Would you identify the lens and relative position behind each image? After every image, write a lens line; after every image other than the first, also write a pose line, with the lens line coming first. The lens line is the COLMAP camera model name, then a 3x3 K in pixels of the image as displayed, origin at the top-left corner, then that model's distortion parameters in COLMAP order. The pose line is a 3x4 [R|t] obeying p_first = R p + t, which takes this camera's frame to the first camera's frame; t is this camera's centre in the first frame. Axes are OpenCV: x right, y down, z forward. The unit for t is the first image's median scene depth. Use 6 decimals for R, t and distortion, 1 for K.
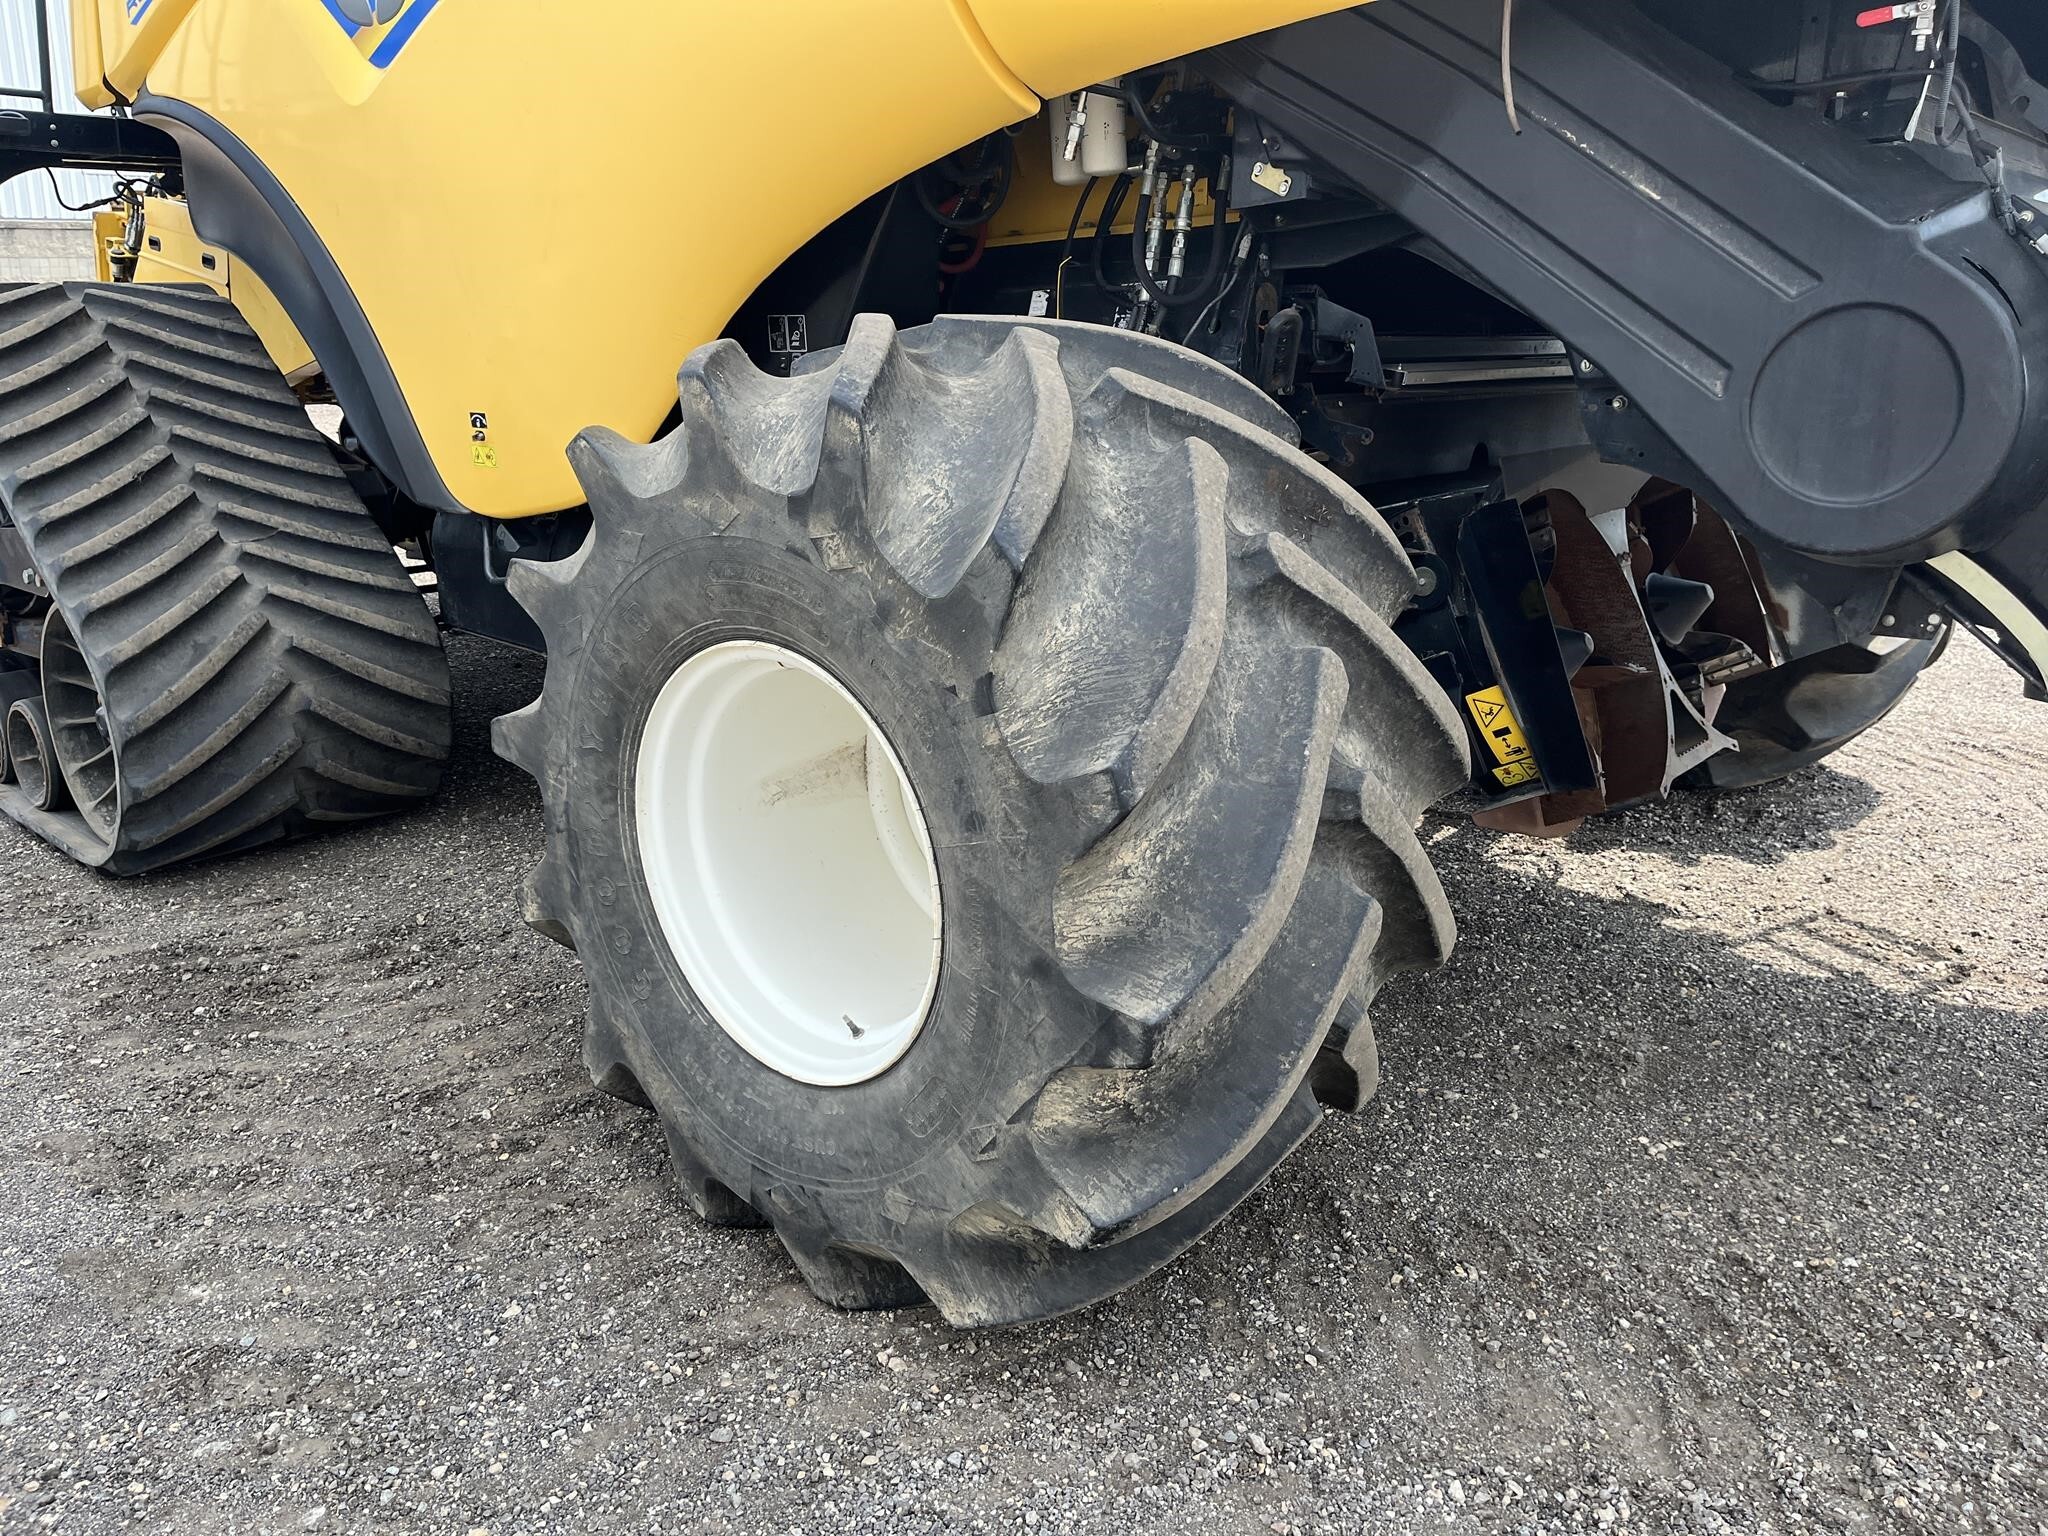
lens RADIAL K [[1551.9, 0, 1025.1], [0, 1551.9, 733.2], [0, 0, 1]] dist [0.087799, -0.134088]
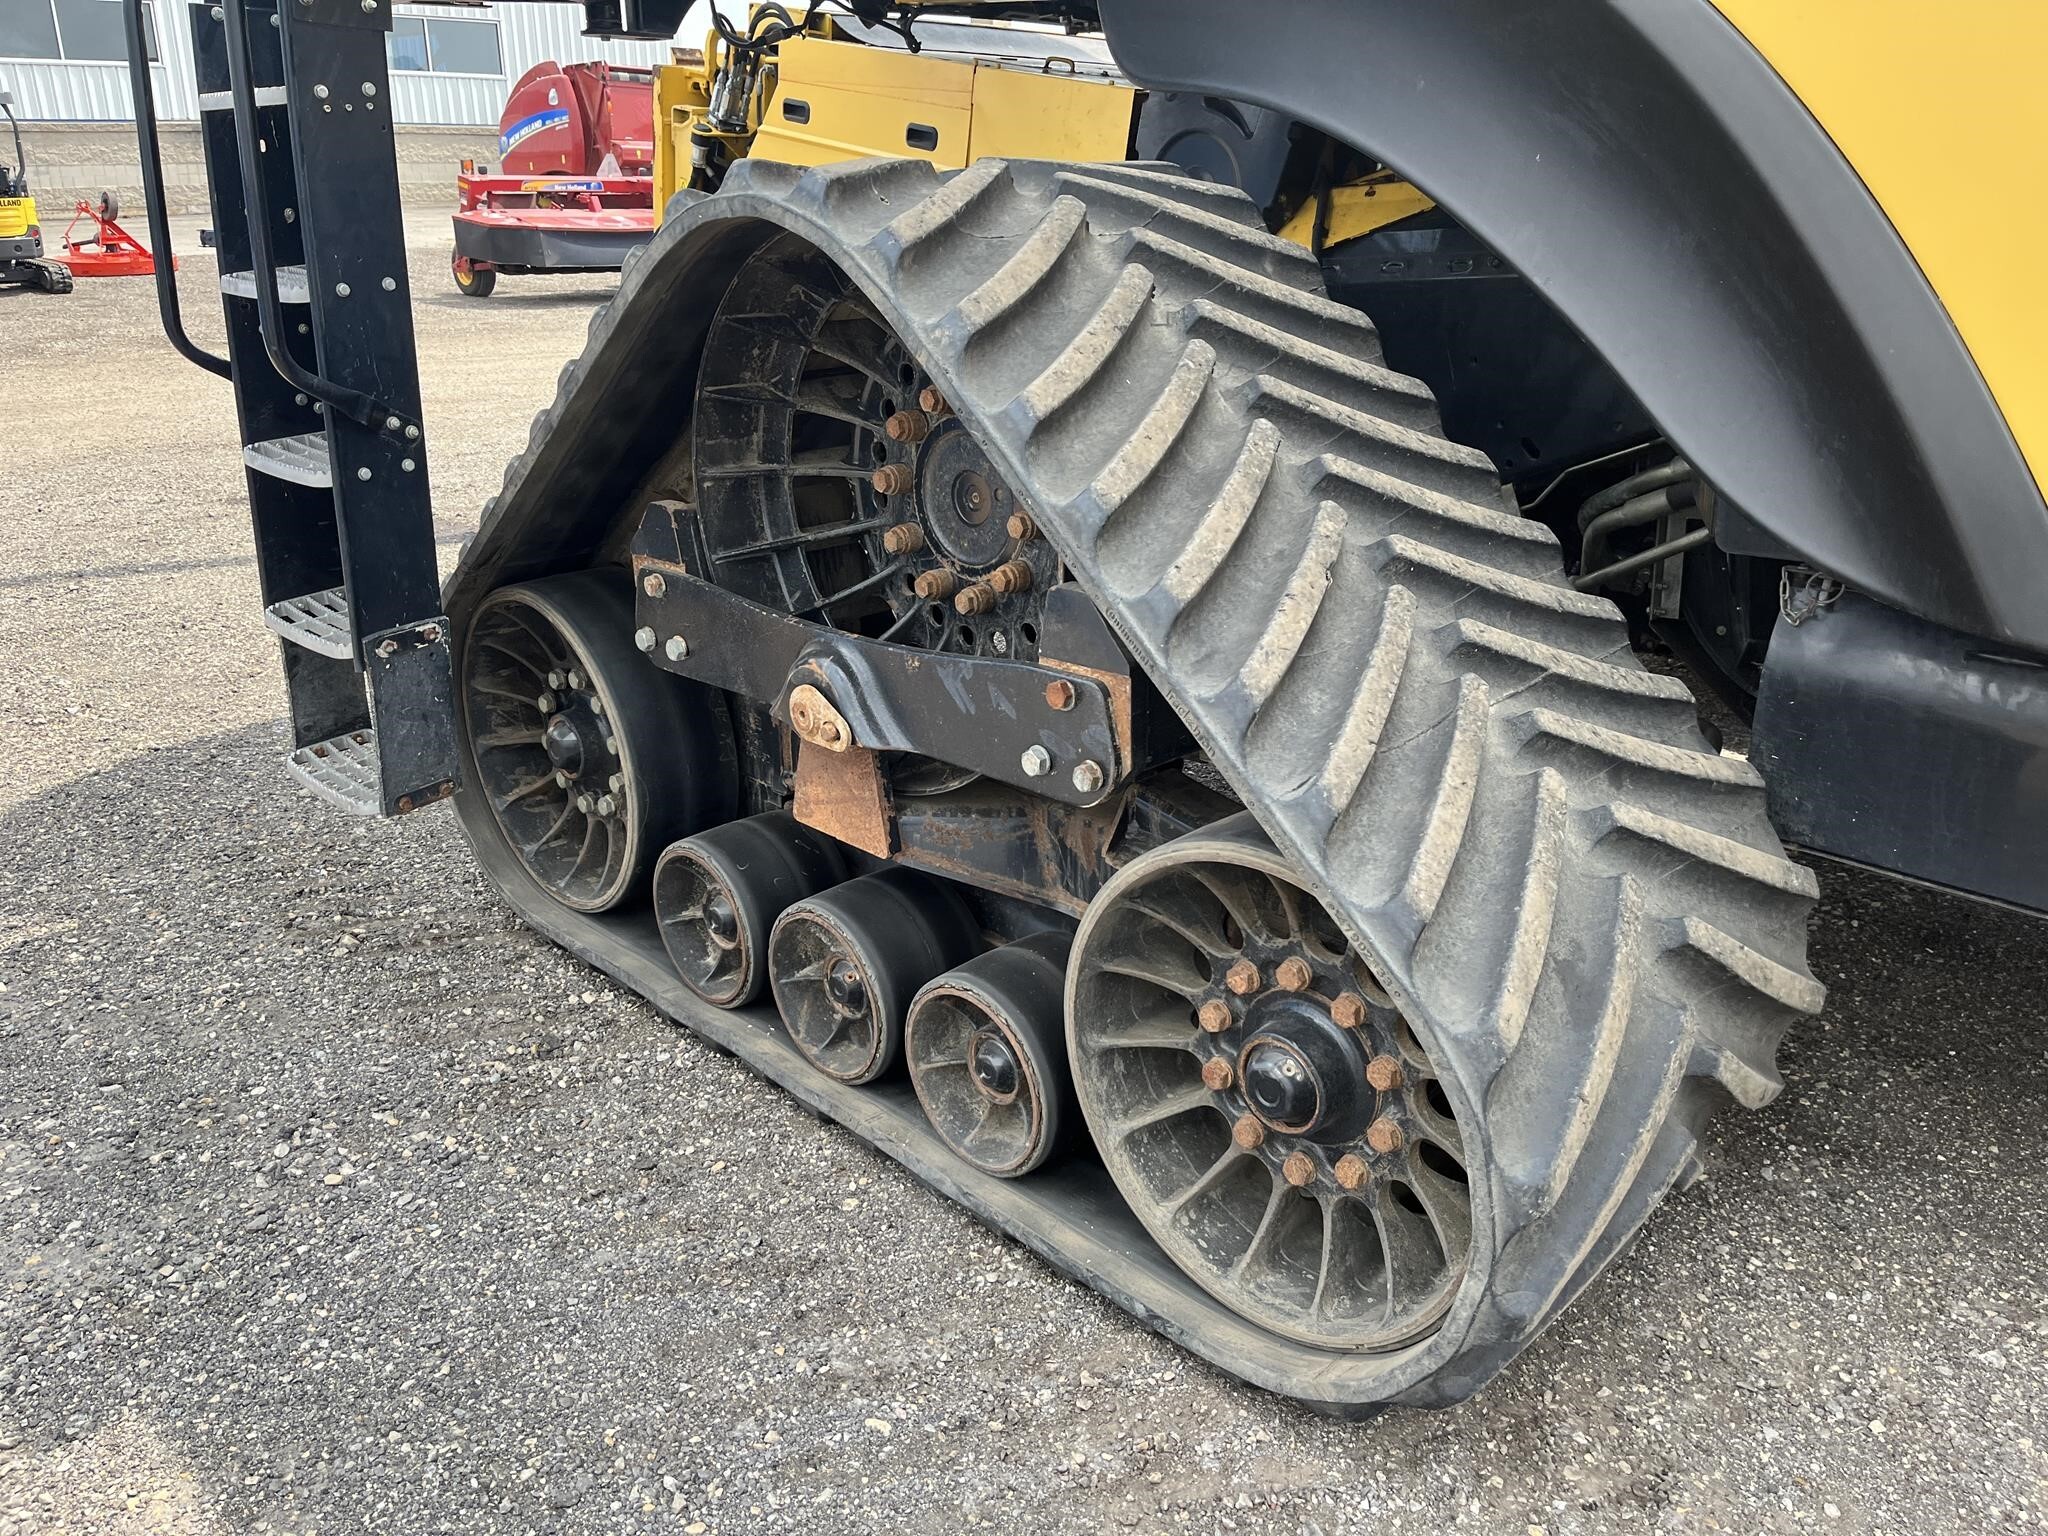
lens RADIAL K [[1524.7, 0, 1034.5], [0, 1524.7, 772.4], [0, 0, 1]] dist [0.105526, -0.140860]
pose [[0.997937, 0.010170, -0.063395, -0.648571], [-0.004807, 0.996439, 0.084179, -0.148280], [0.064025, -0.083701, 0.994432, 0.550745]]
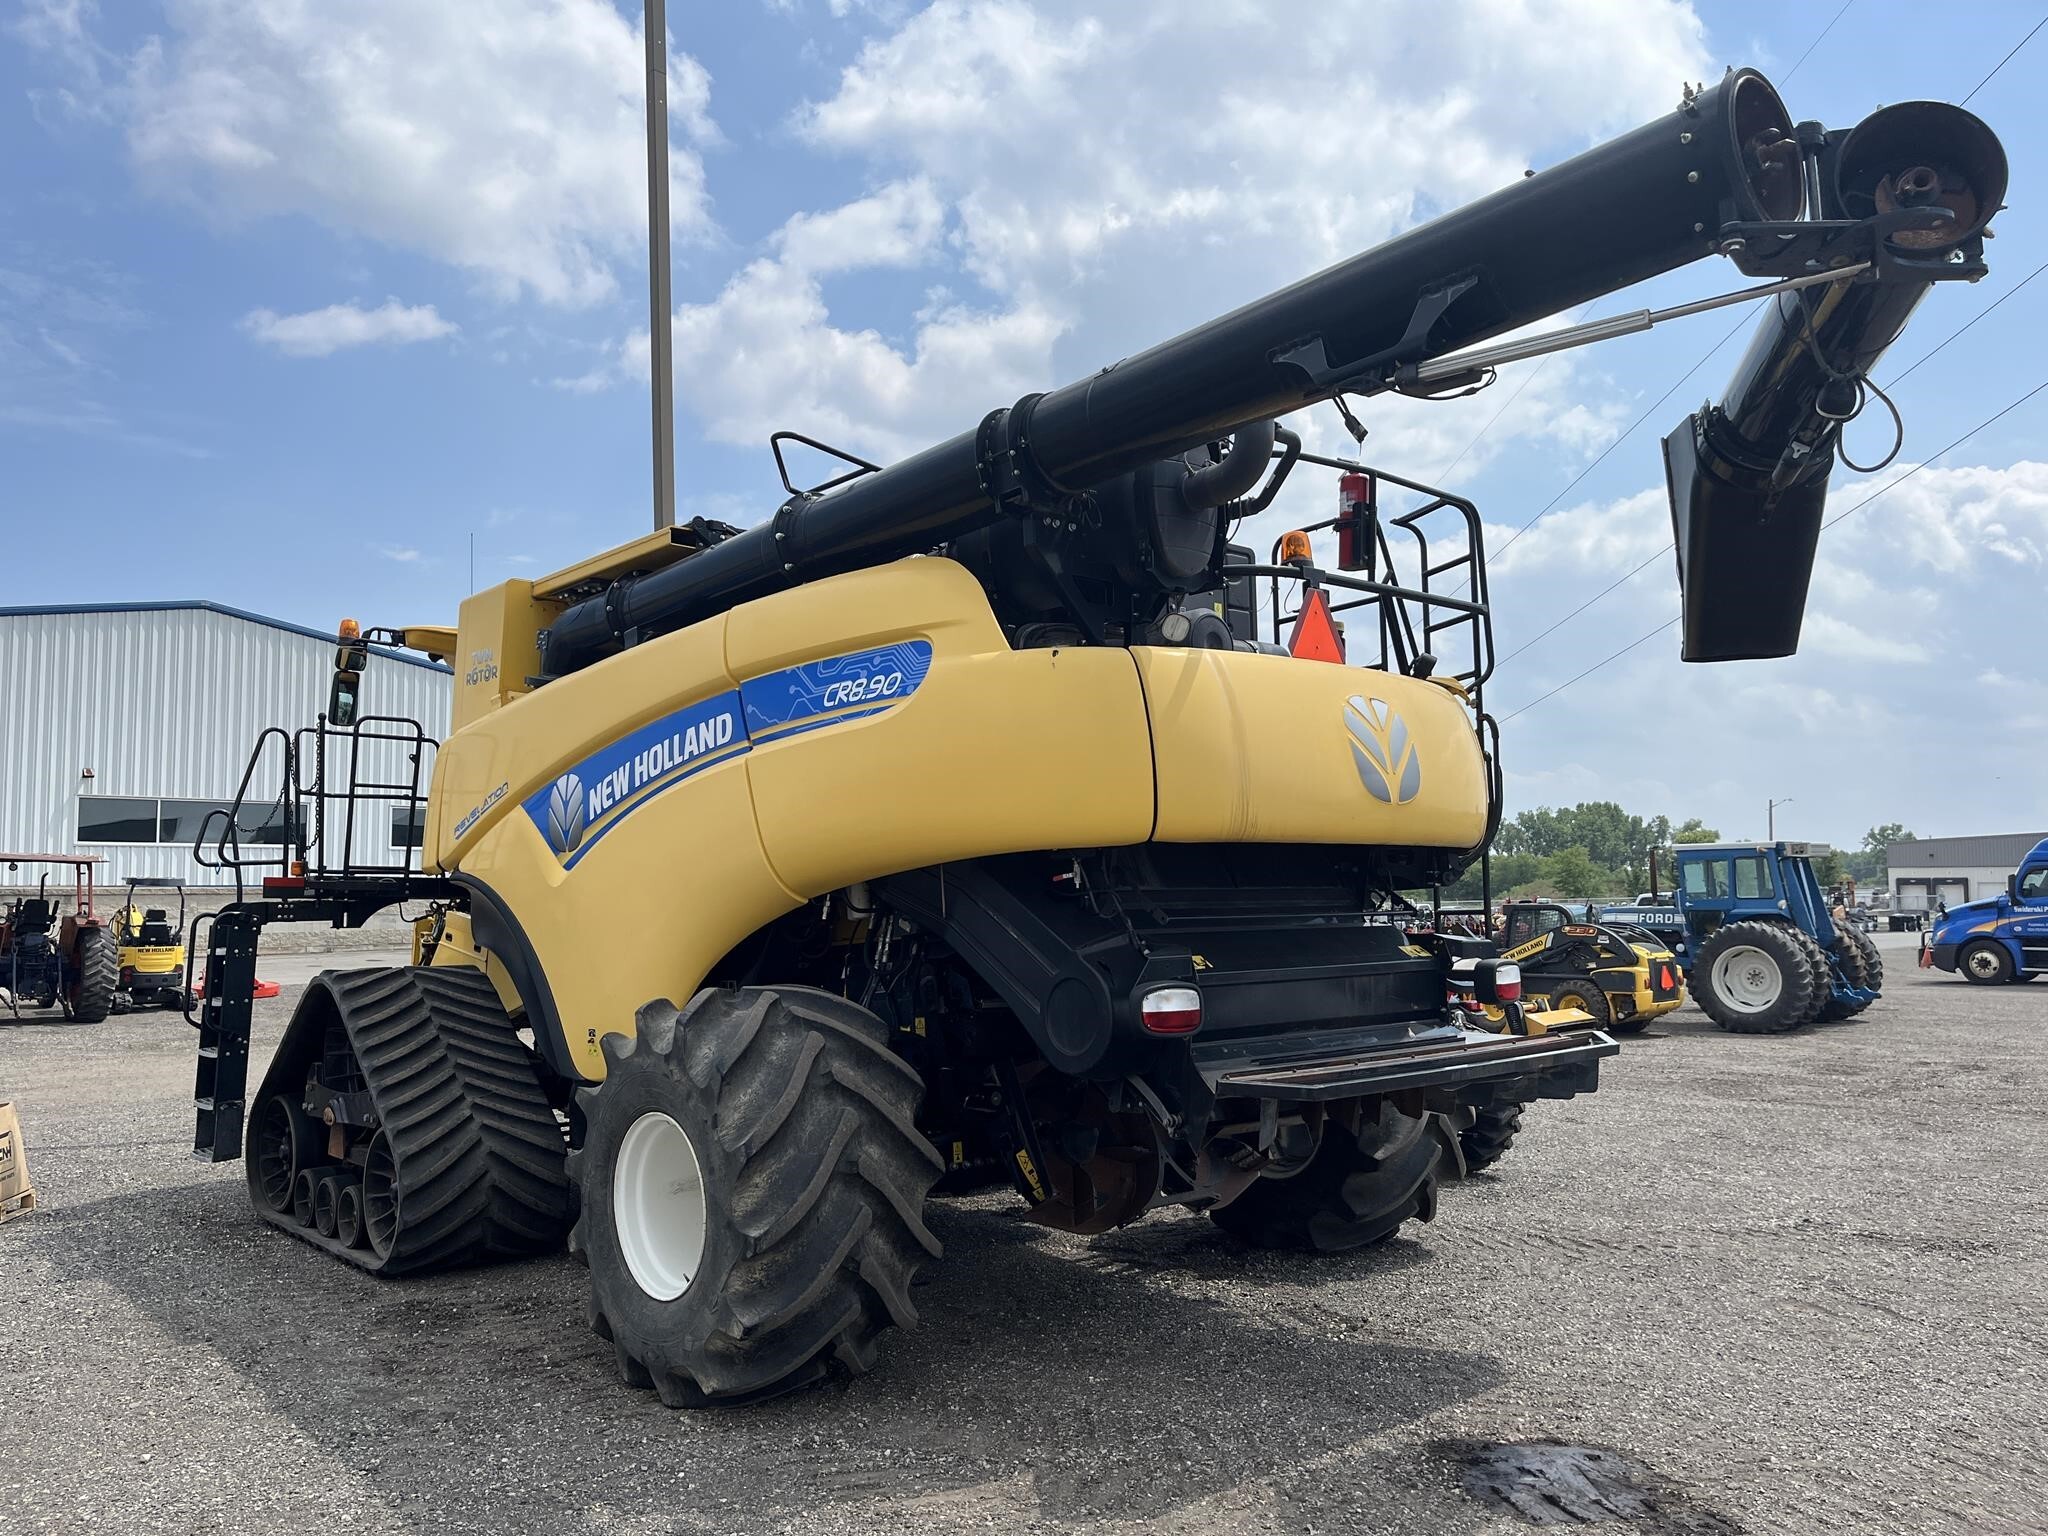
lens RADIAL K [[1544.8, 0, 1021.6], [0, 1544.8, 765.7], [0, 0, 1]] dist [0.017880, 0.003233]
pose [[0.992112, -0.035401, -0.120252, 0.446483], [-0.010534, 0.932358, -0.361383, 0.192266], [0.124911, 0.359799, 0.924631, -0.890120]]
